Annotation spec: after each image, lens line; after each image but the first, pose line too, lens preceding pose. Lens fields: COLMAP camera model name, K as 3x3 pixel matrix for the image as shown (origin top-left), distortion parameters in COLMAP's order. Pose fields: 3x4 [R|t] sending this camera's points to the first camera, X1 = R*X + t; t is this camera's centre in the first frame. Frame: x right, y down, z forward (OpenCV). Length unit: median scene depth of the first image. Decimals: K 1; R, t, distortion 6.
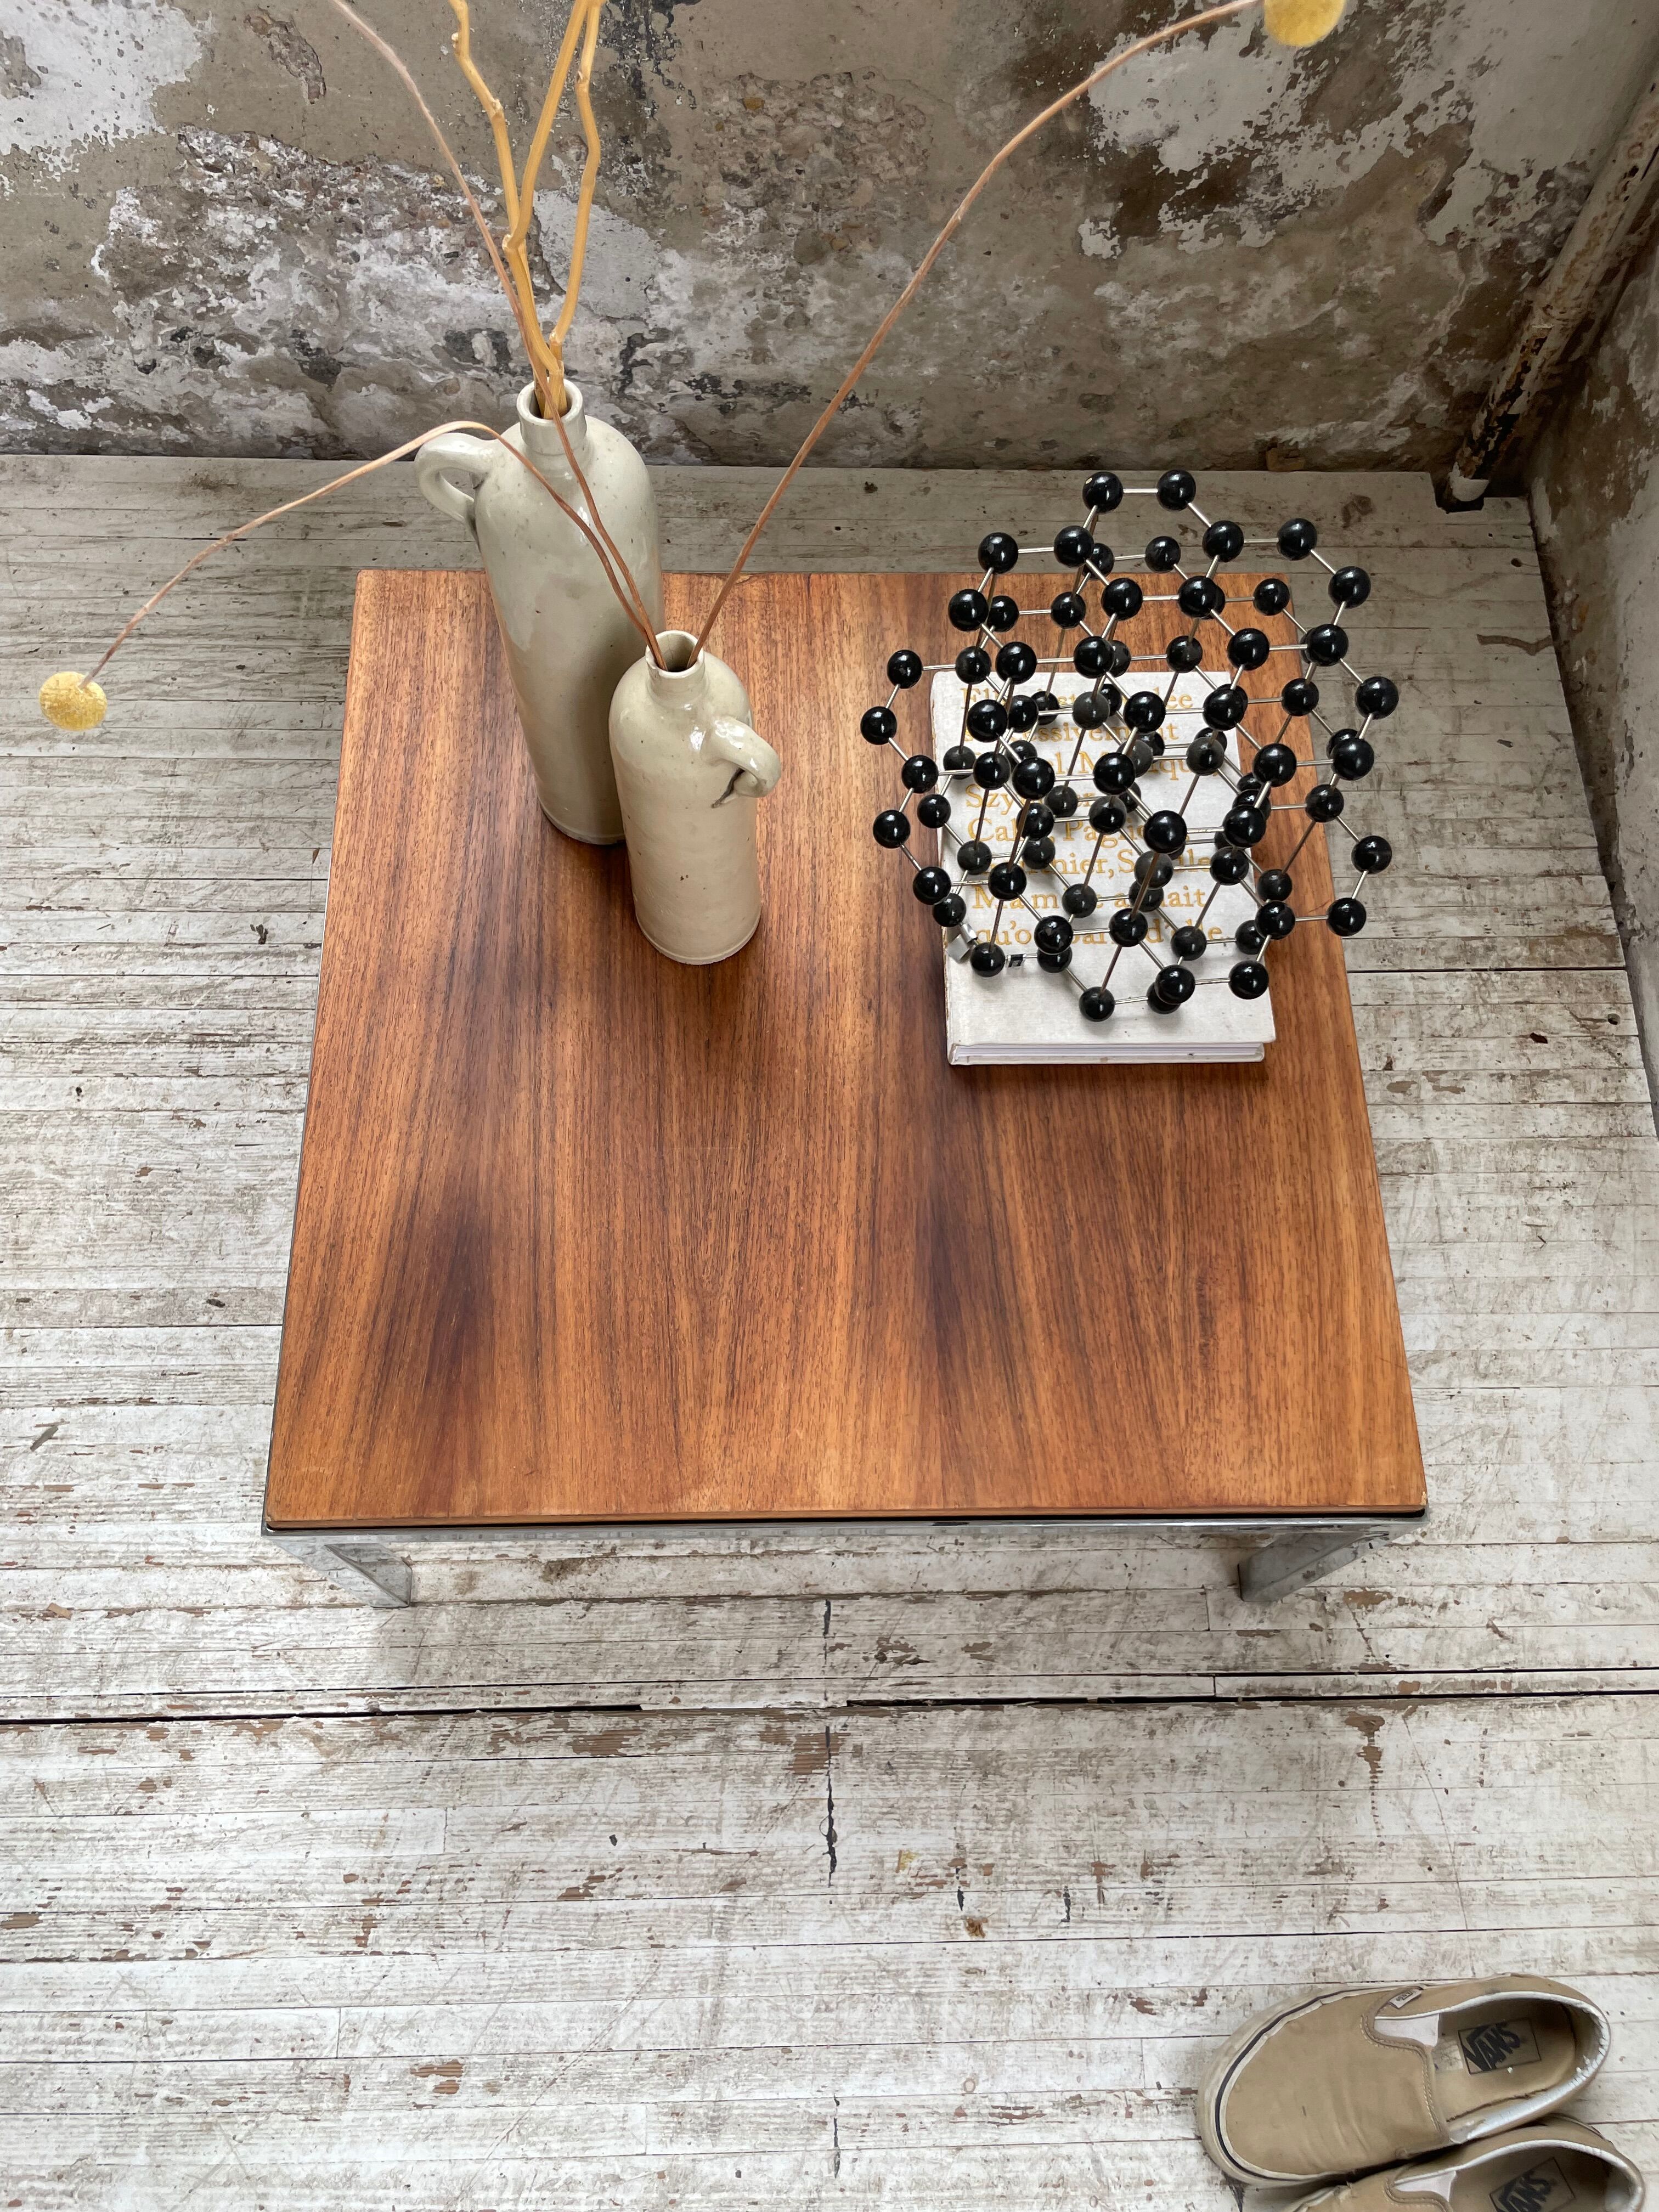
lens RADIAL K [[1691.1, 0, 810.3], [0, 1691.1, 1120.9], [0, 0, 1]] dist [0.085732, -0.124645]
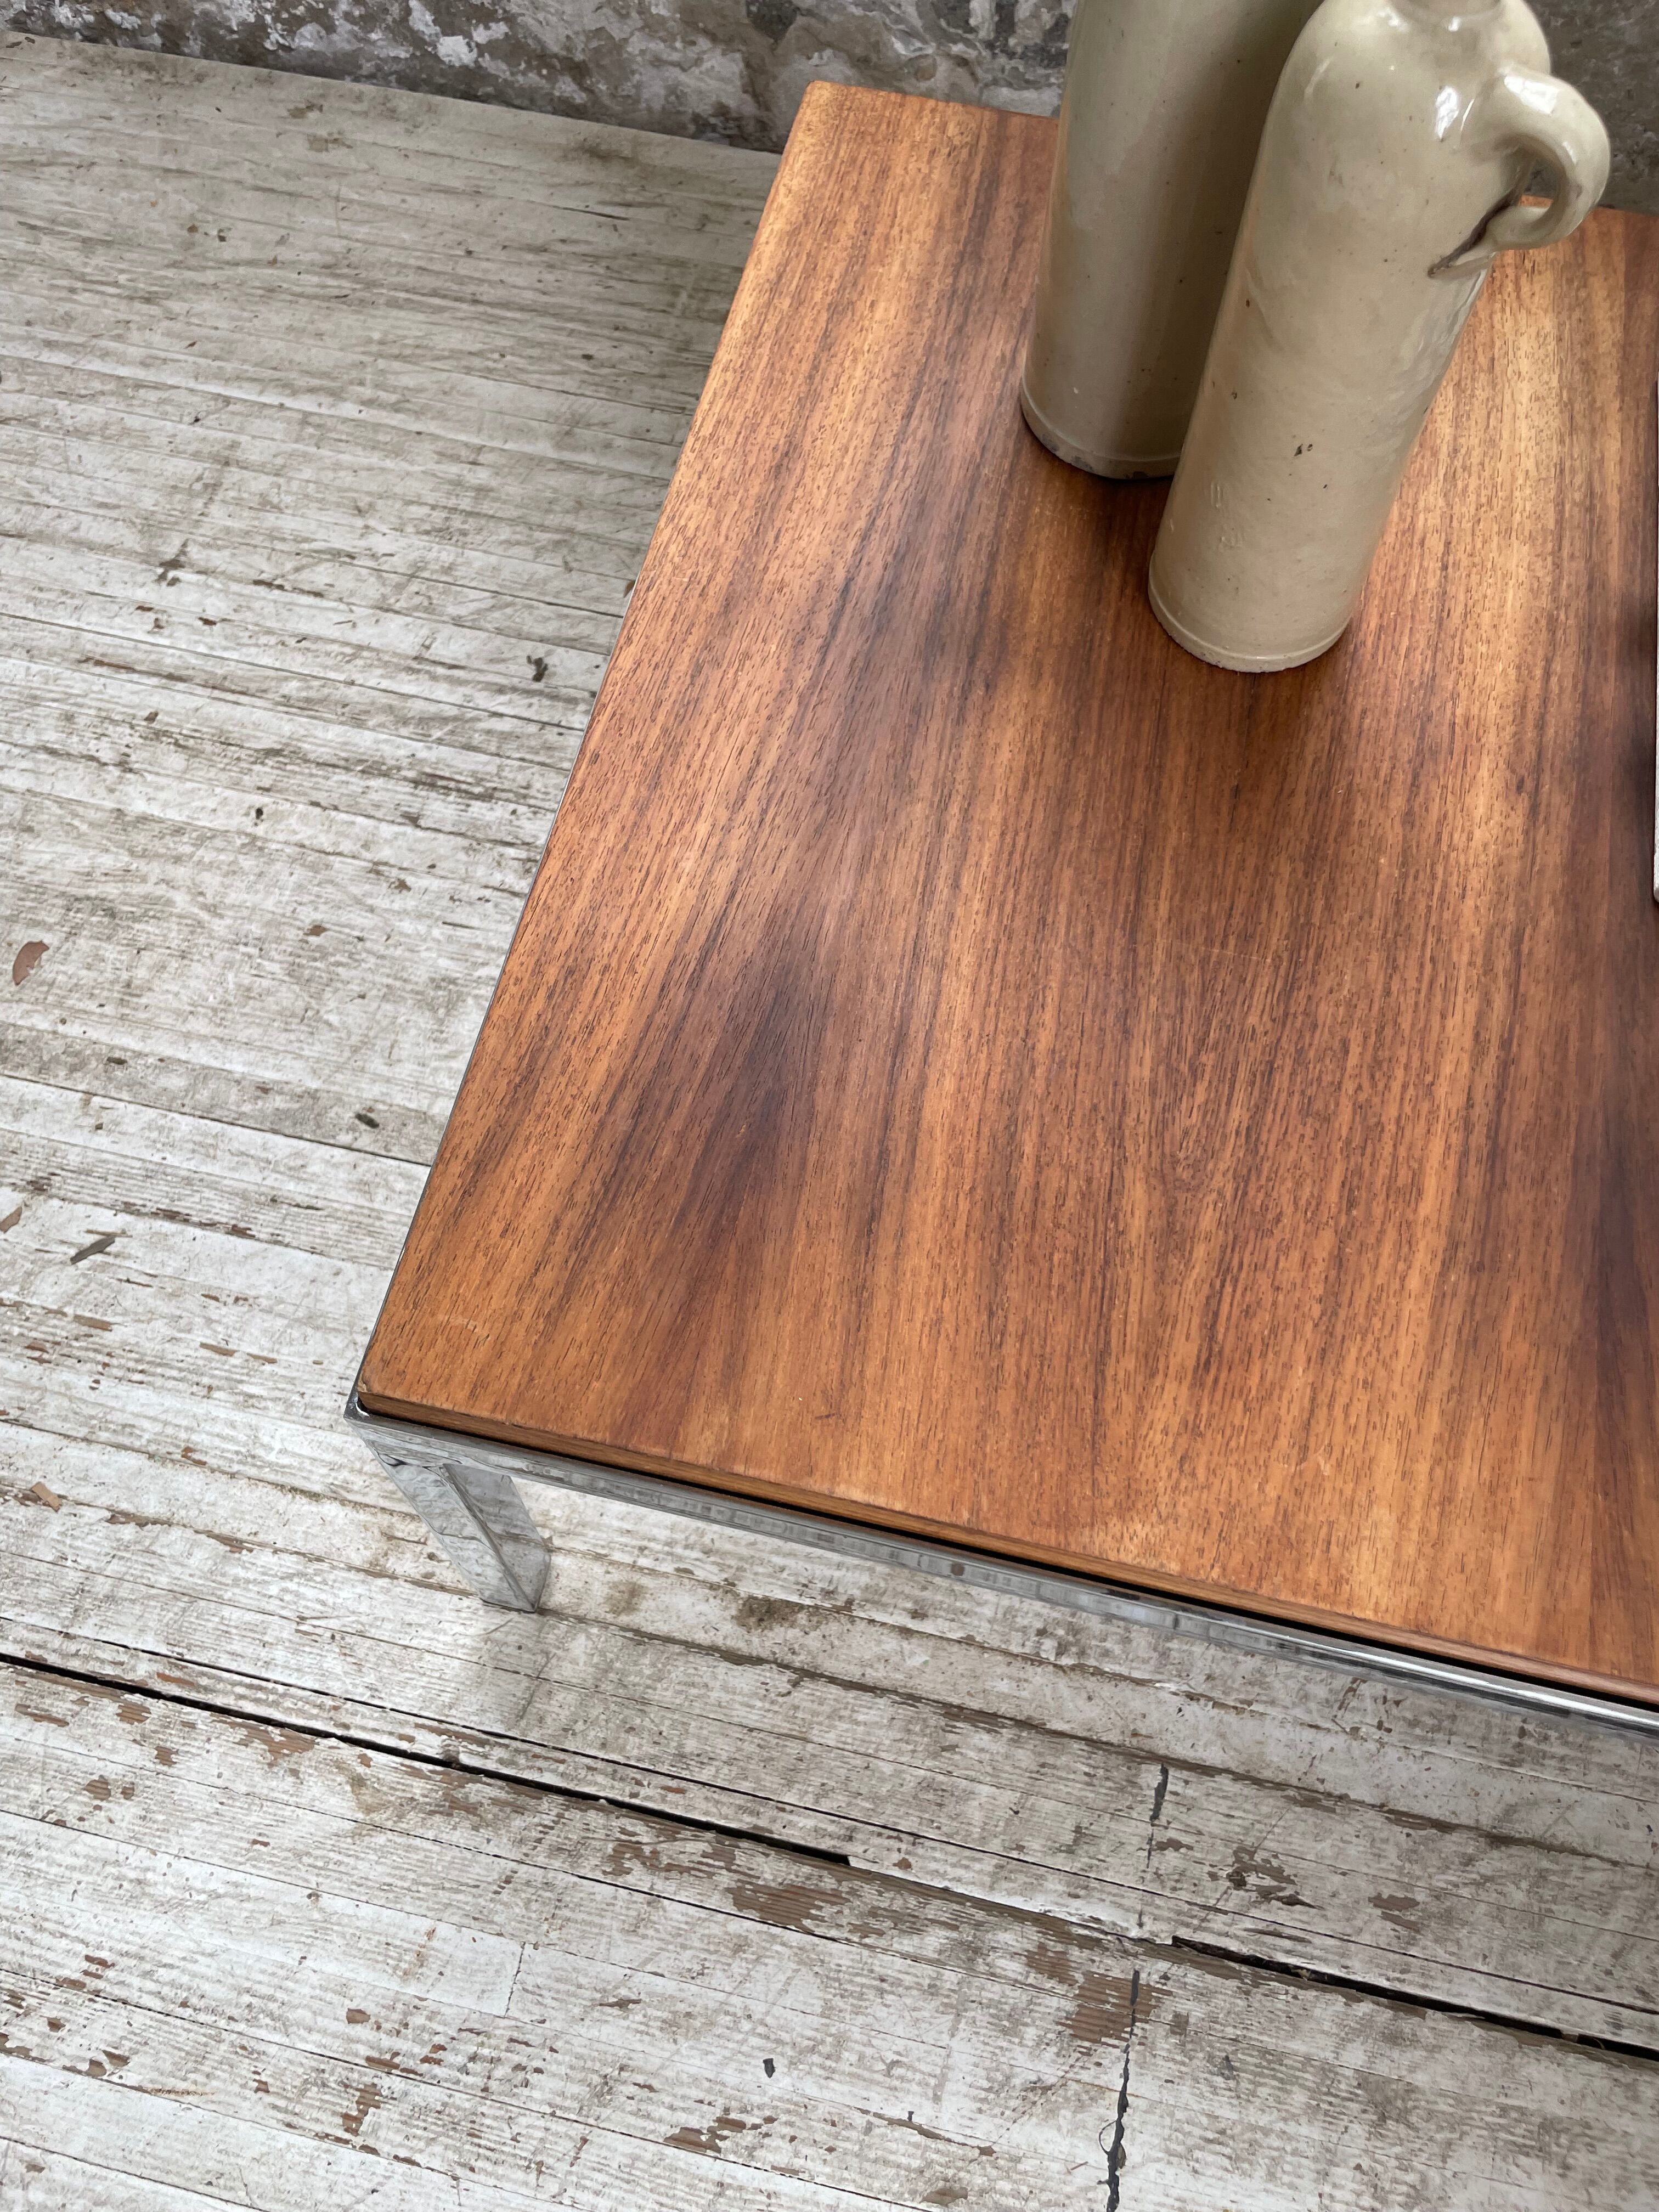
lens RADIAL K [[1691.1, 0, 816.8], [0, 1691.1, 1083.2], [0, 0, 1]] dist [0.085732, -0.124645]
pose [[0.972354, 0.205356, -0.111165, -0.099548], [-0.213450, 0.974688, -0.066492, 0.107344], [0.094697, 0.088382, 0.991575, 0.343732]]
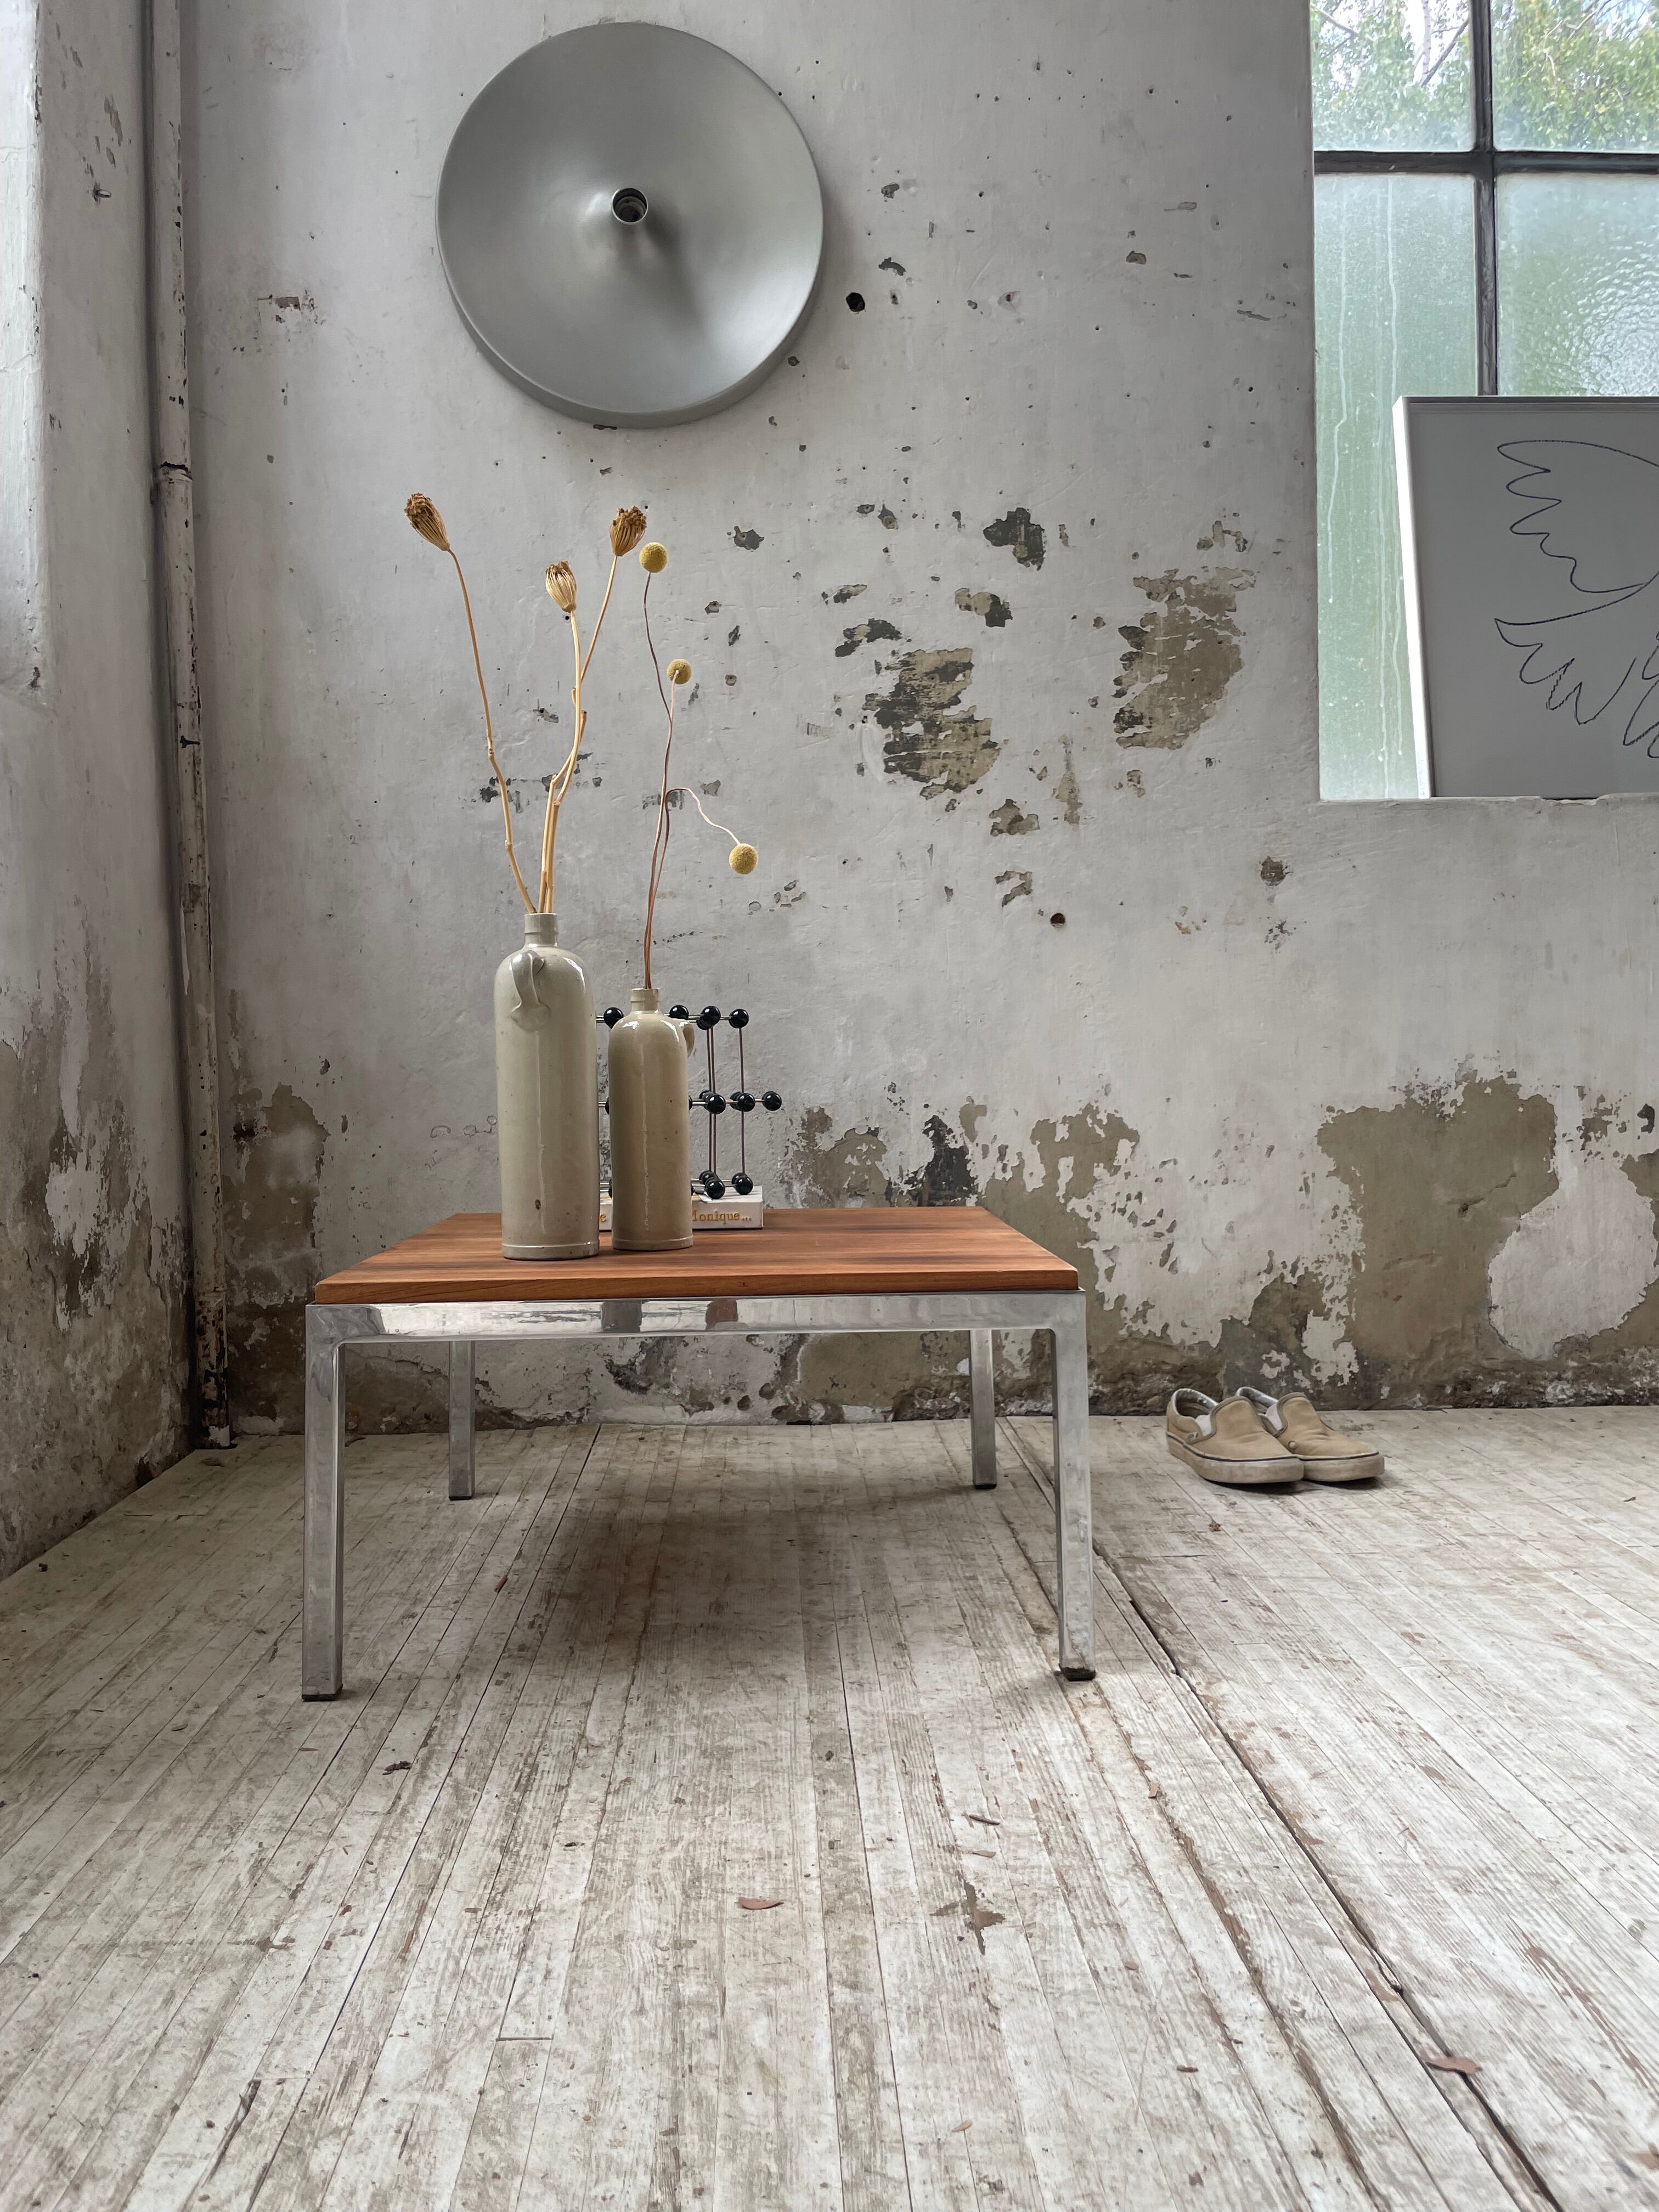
lens RADIAL K [[1691.1, 0, 826.1], [0, 1691.1, 1109.7], [0, 0, 1]] dist [0.085732, -0.124645]
pose [[-0.019963, -0.057011, 0.998174, -1.416196], [0.931282, 0.362171, 0.039311, -0.072996], [-0.363751, 0.930367, 0.045863, 0.666702]]
